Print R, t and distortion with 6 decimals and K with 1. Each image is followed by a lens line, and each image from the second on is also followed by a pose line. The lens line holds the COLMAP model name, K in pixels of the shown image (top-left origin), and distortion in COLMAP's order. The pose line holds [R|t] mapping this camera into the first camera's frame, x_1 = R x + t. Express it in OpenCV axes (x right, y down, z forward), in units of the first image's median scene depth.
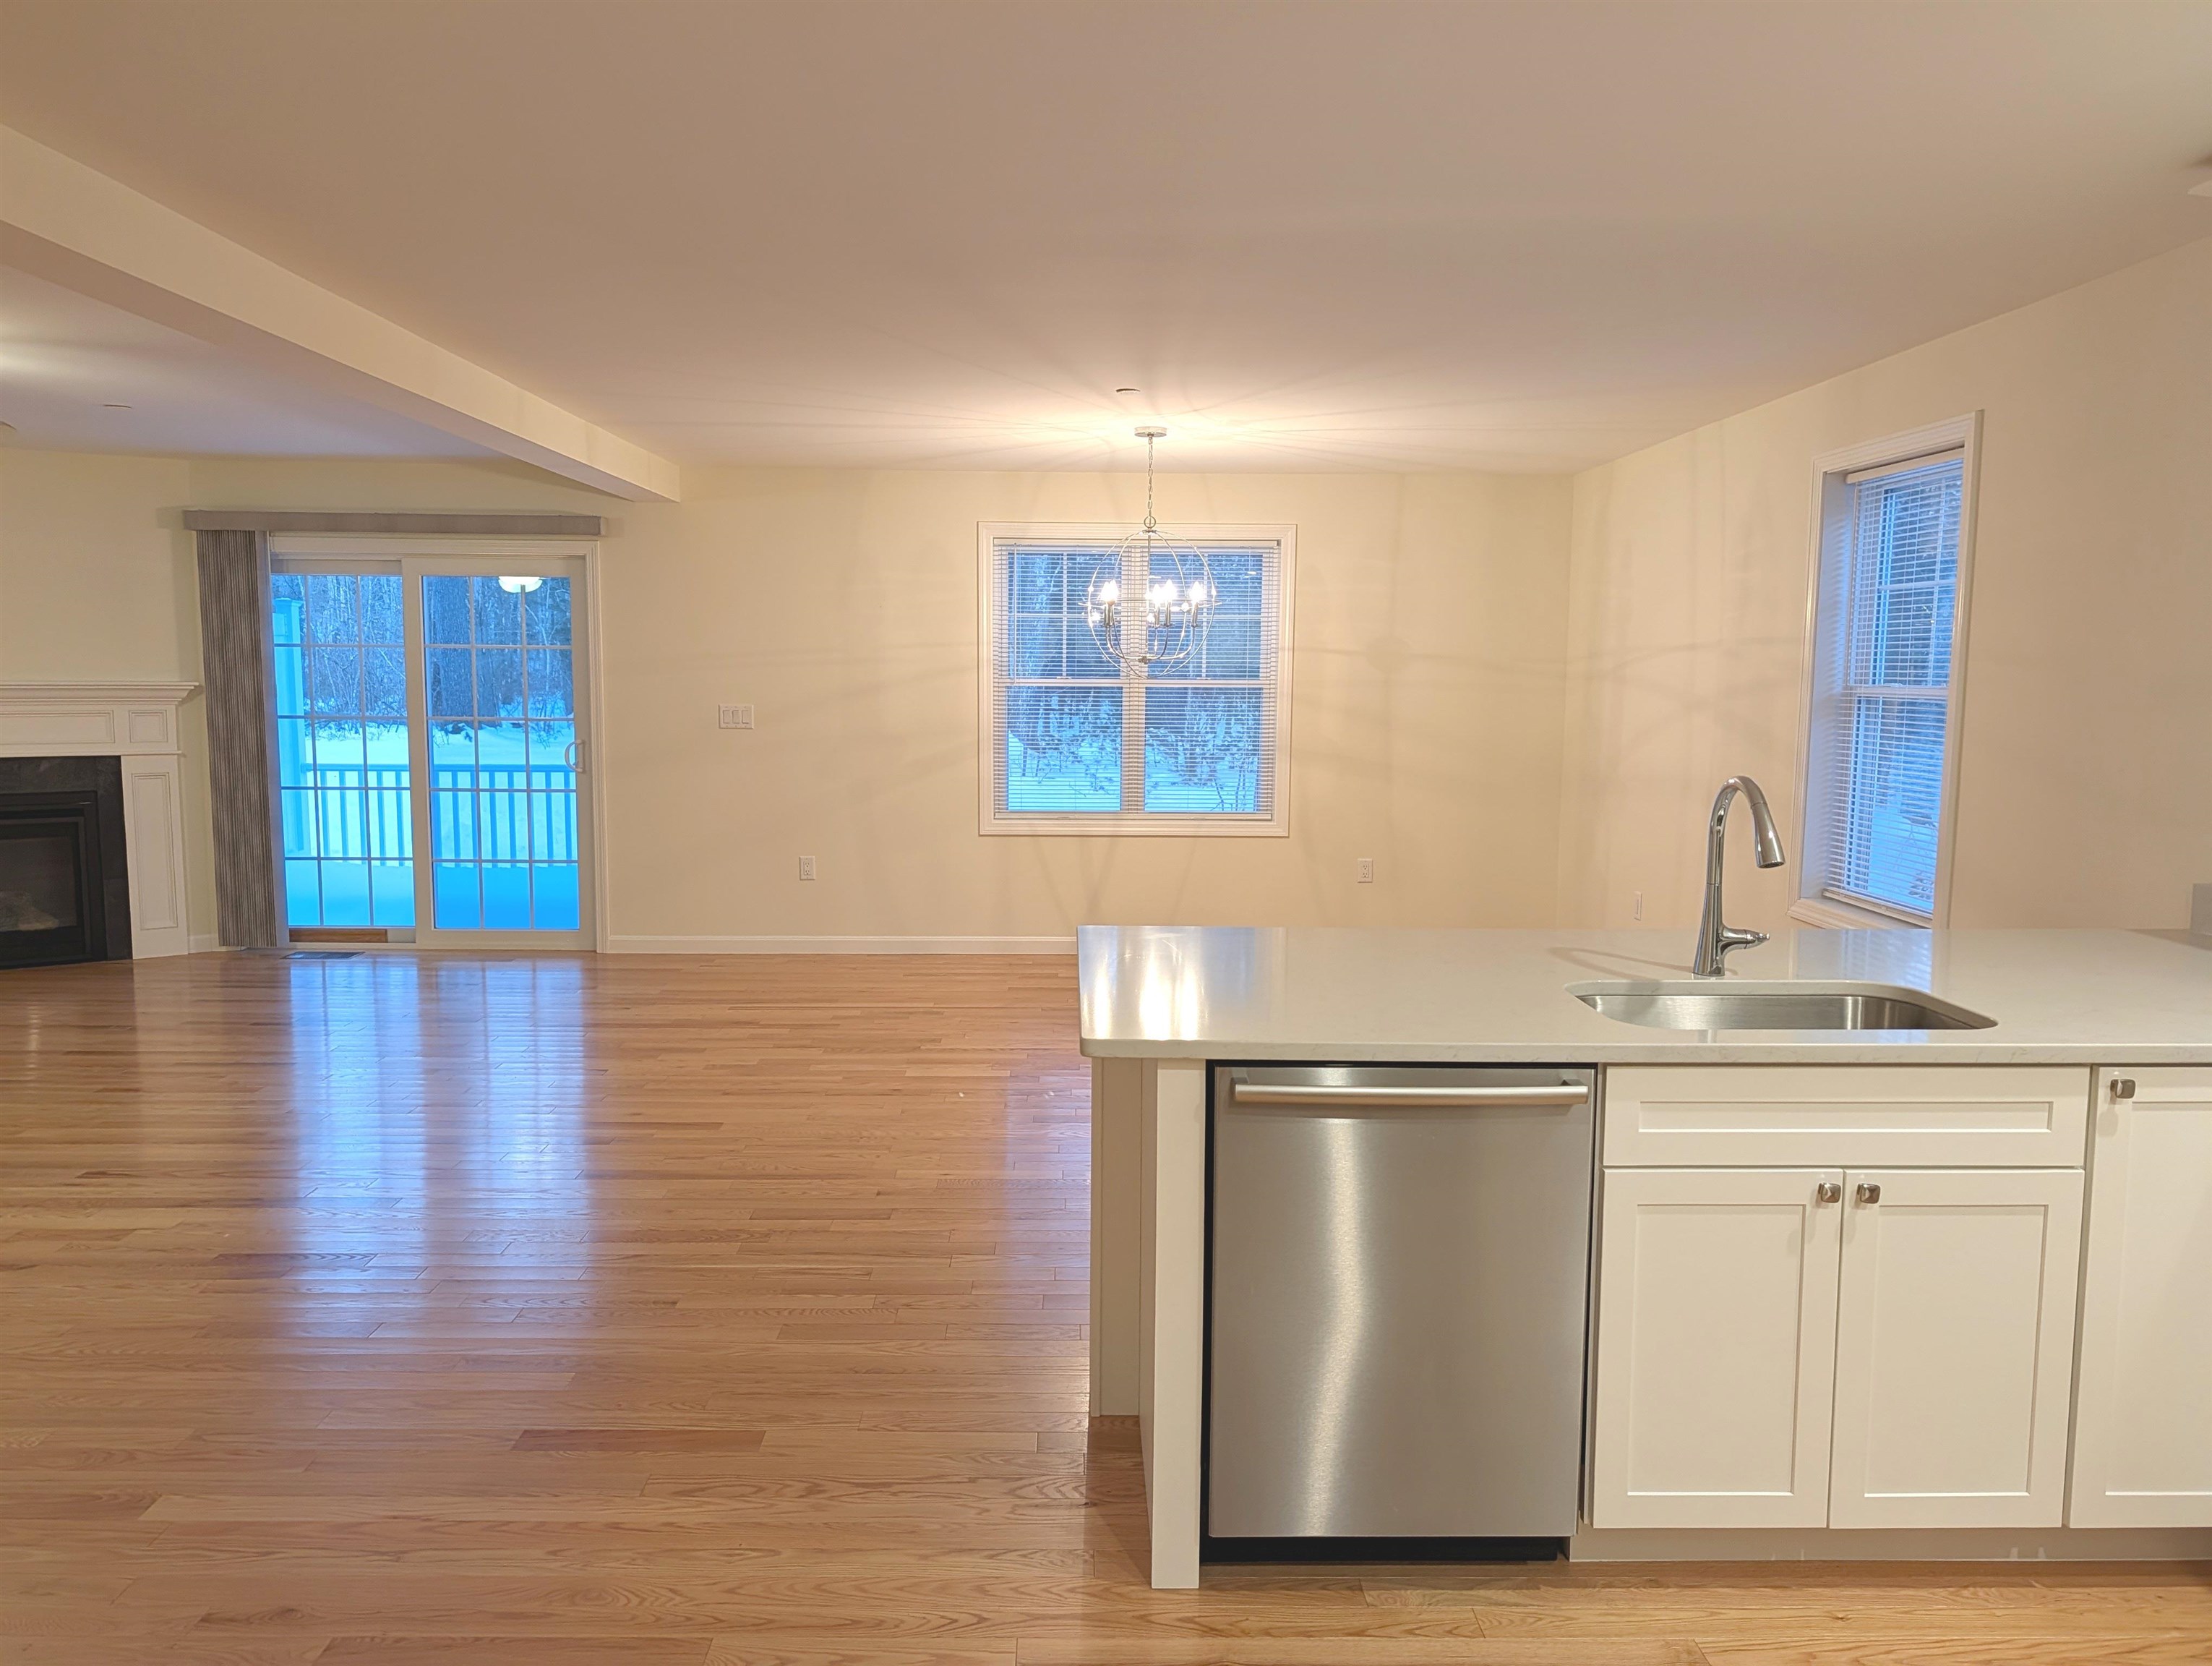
lens RADIAL K [[1591.0, 0, 1096.6], [0, 1591.0, 832.9], [0, 0, 1]] dist [0.025535, -0.019851]
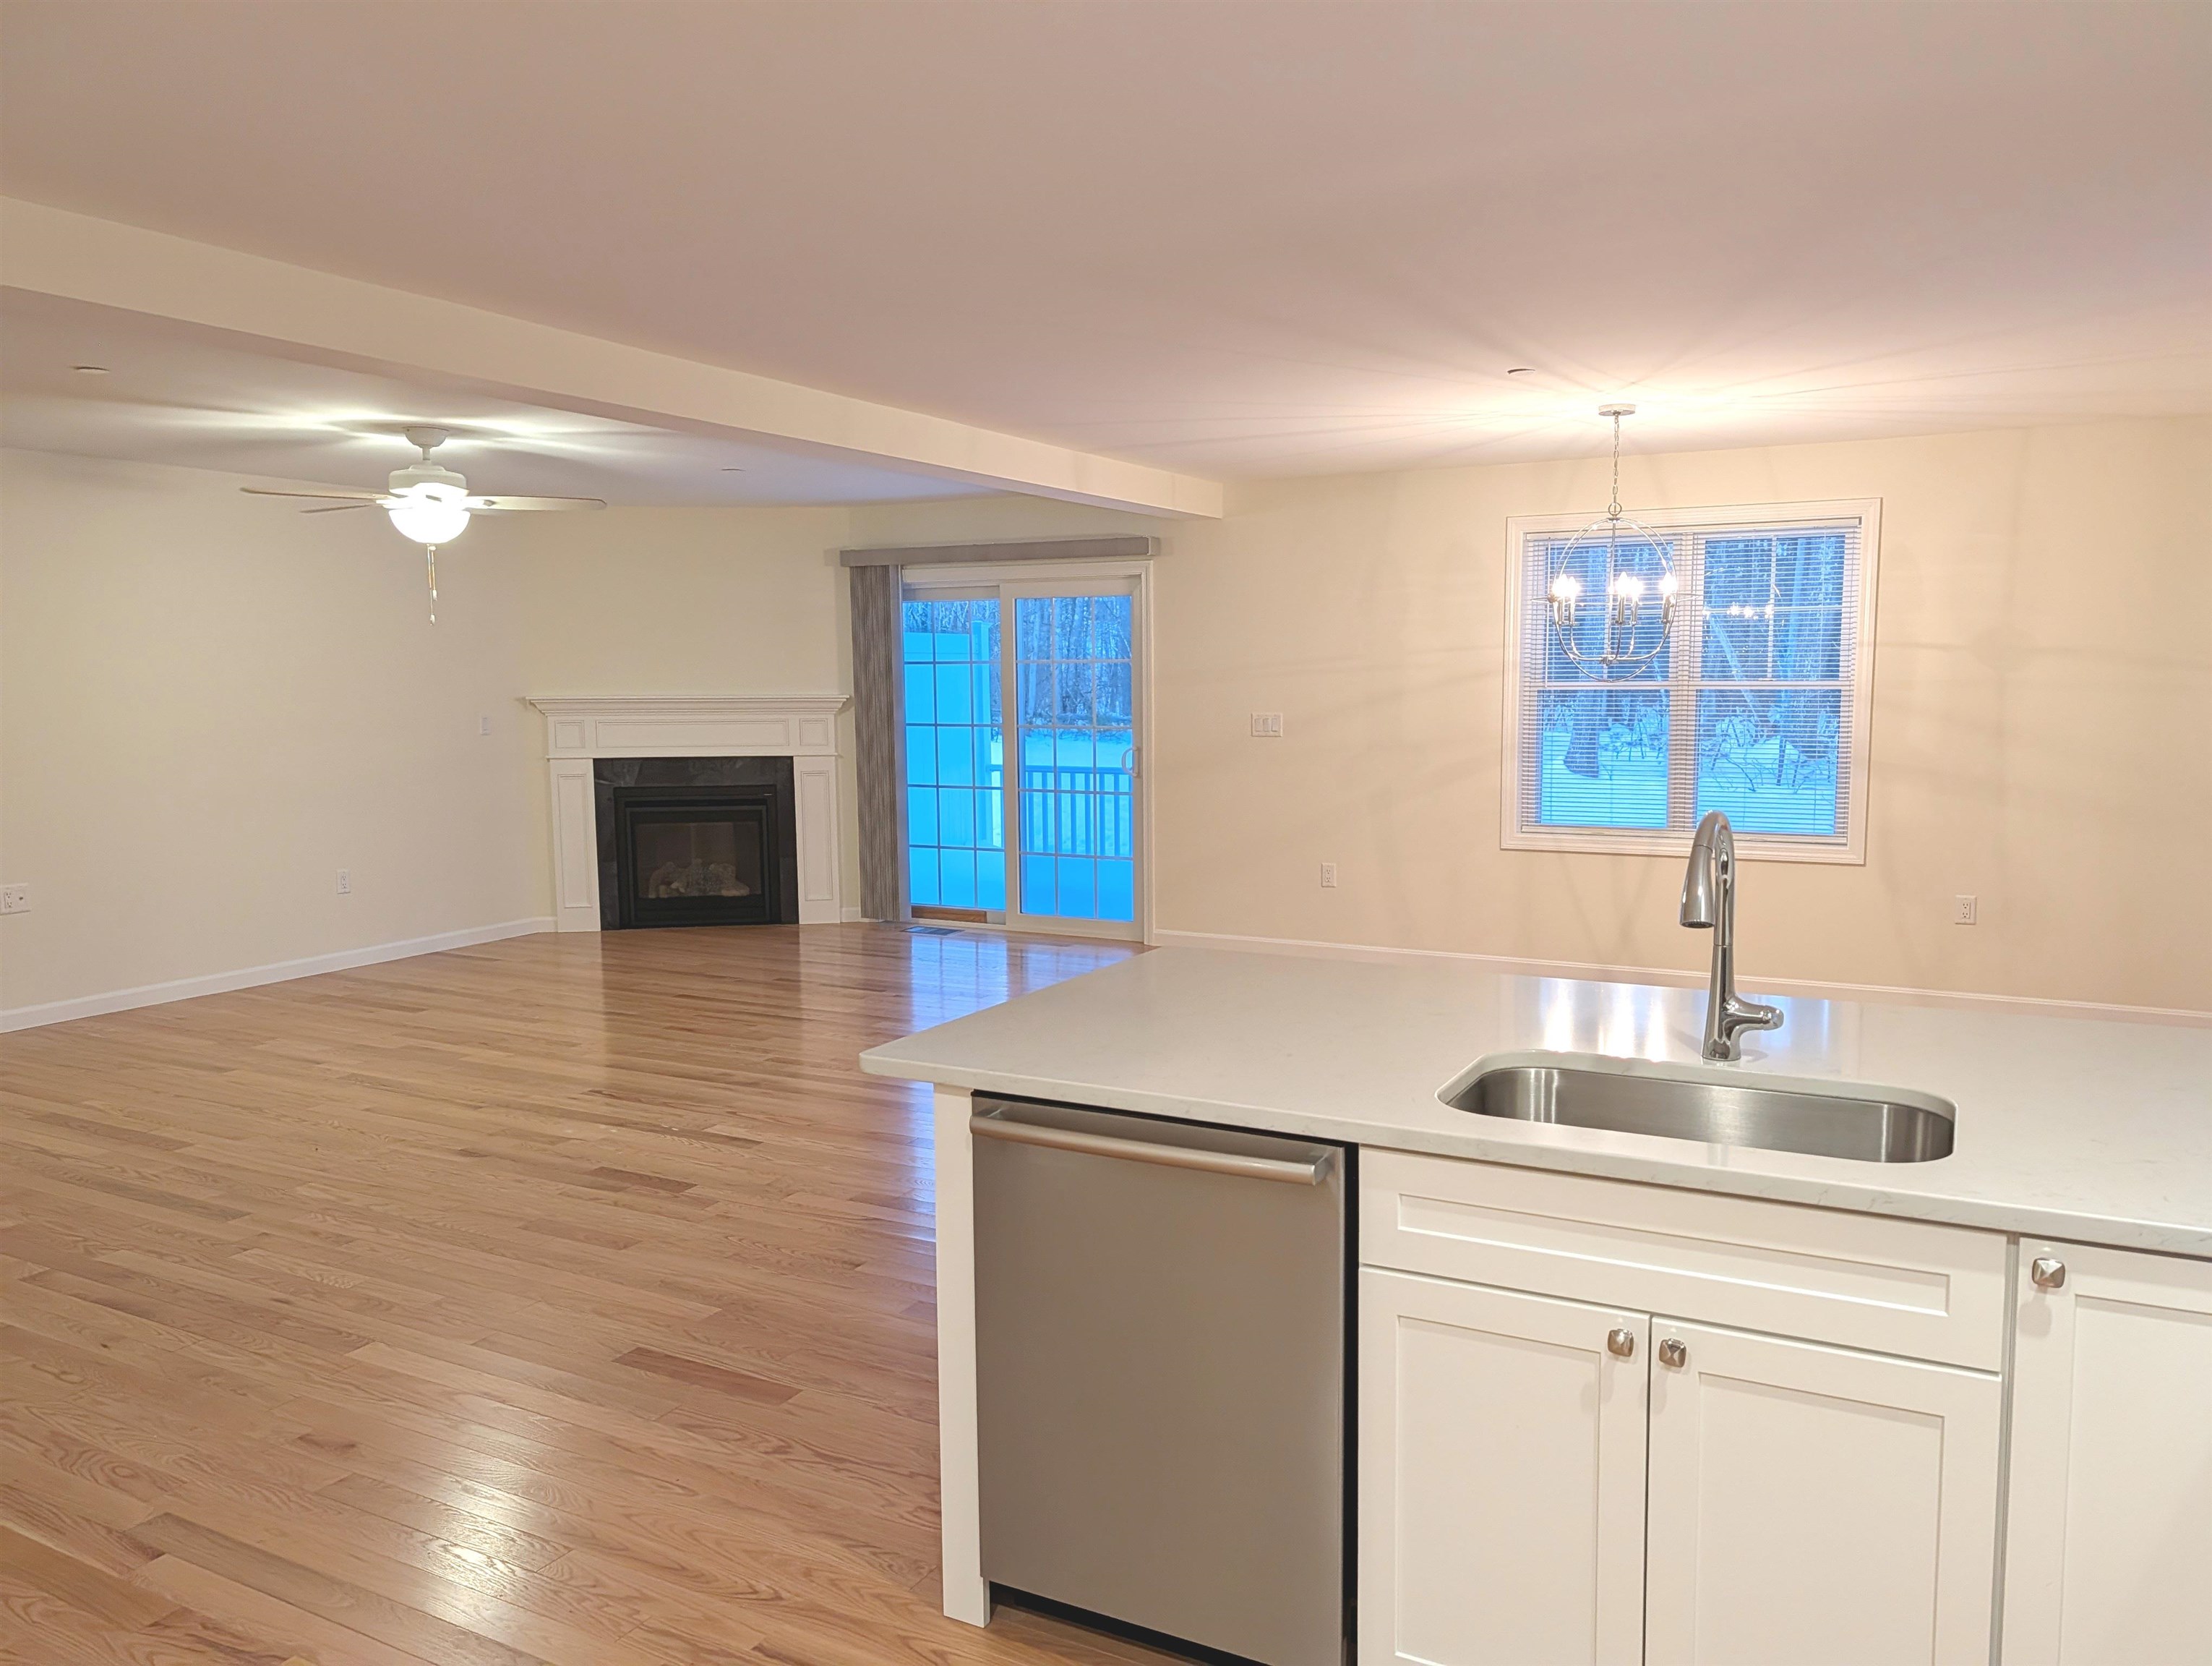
lens RADIAL K [[1591.0, 0, 1106.6], [0, 1591.0, 847.7], [0, 0, 1]] dist [0.025535, -0.019851]
pose [[0.876528, 0.037988, -0.479849, 0.180987], [-0.034350, 0.999276, 0.016363, -0.006974], [0.480123, 0.002140, 0.877198, 0.055643]]
